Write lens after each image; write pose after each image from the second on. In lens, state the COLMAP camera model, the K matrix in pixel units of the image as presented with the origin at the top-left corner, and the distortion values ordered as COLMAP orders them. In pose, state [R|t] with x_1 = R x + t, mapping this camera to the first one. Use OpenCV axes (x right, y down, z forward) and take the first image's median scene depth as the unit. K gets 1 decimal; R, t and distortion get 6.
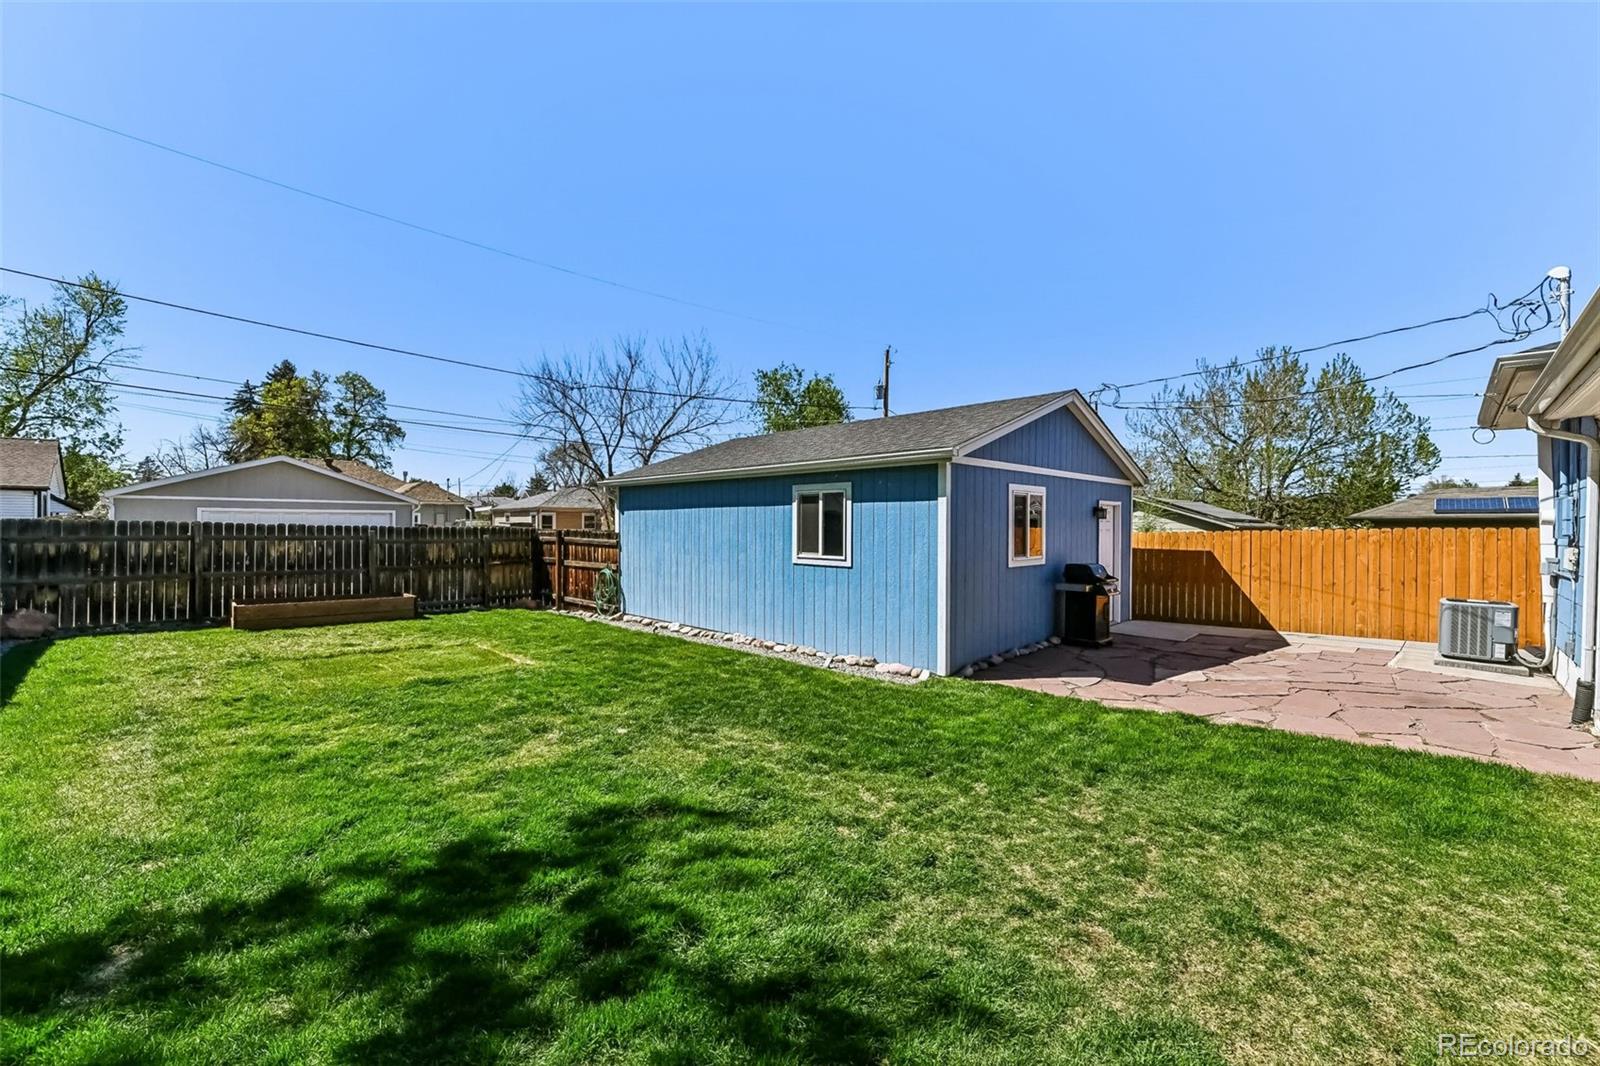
lens RADIAL K [[631.3, 0, 796.3], [0, 631.3, 531.6], [0, 0, 1]] dist [-0.015612, -0.001575]
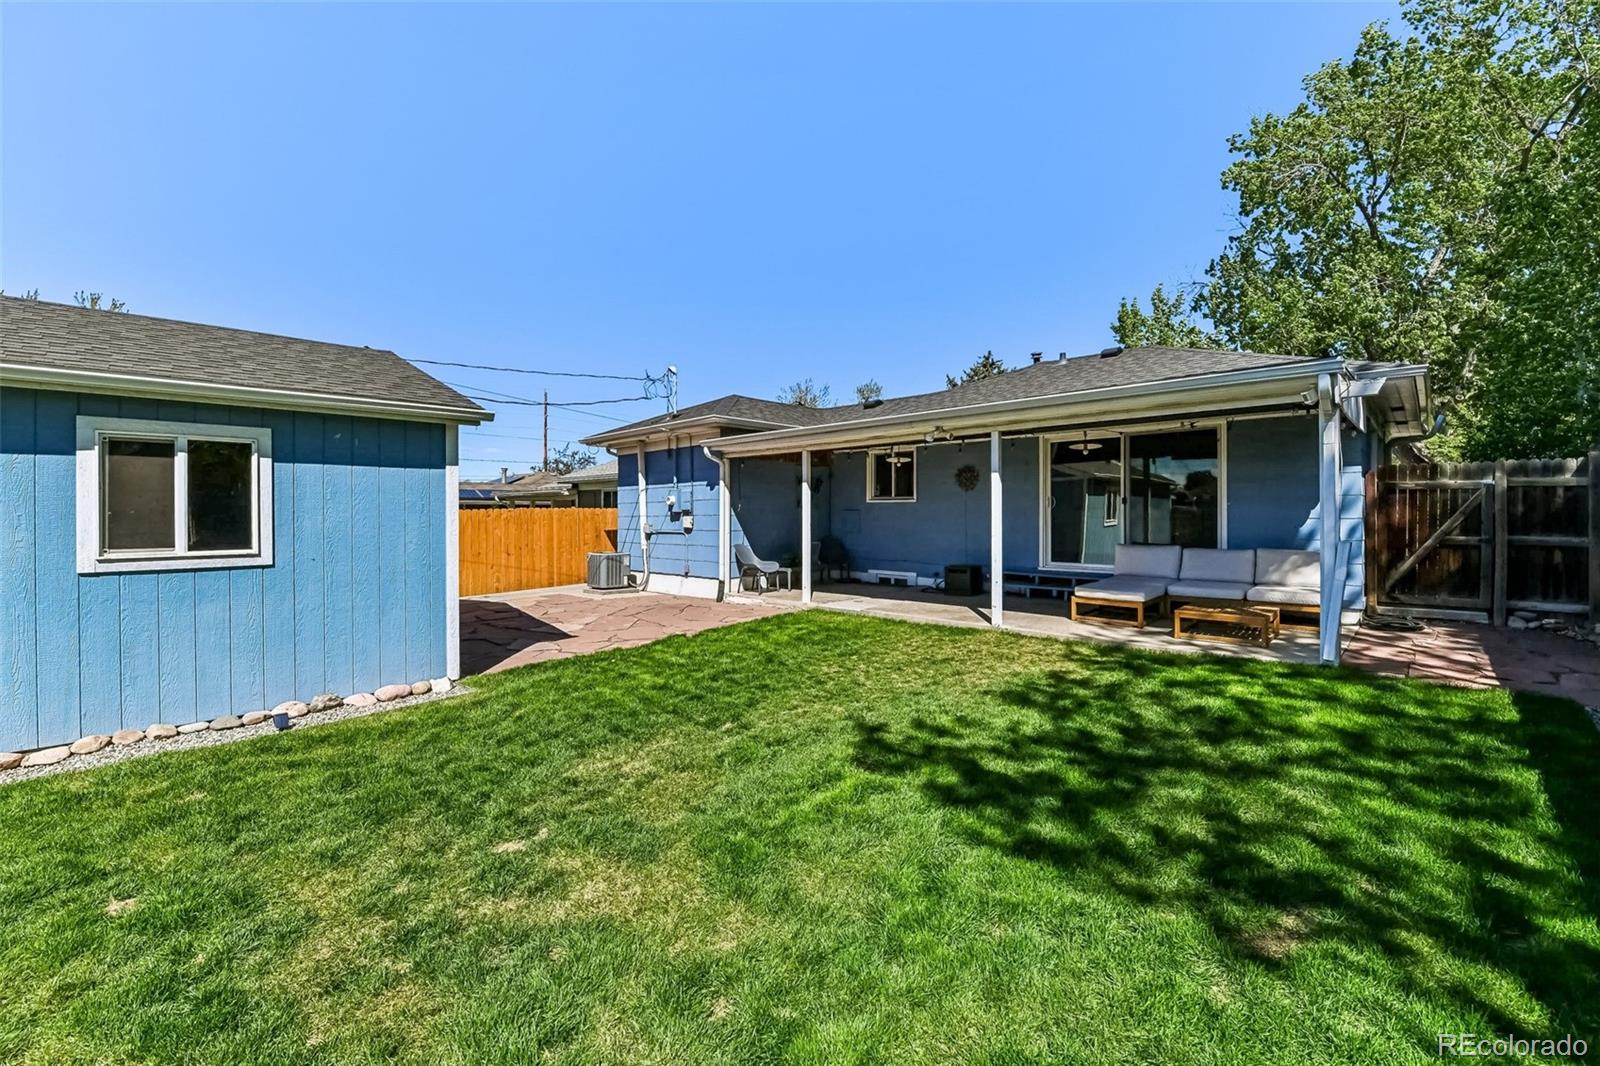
lens RADIAL K [[683.8, 0, 796.1], [0, 683.8, 521.7], [0, 0, 1]] dist [-0.003535, -0.000249]
pose [[-0.029852, -0.015632, 0.999432, -0.587980], [0.008550, 0.999837, 0.015894, 0.006413], [-0.999518, 0.009019, -0.029713, 0.485988]]
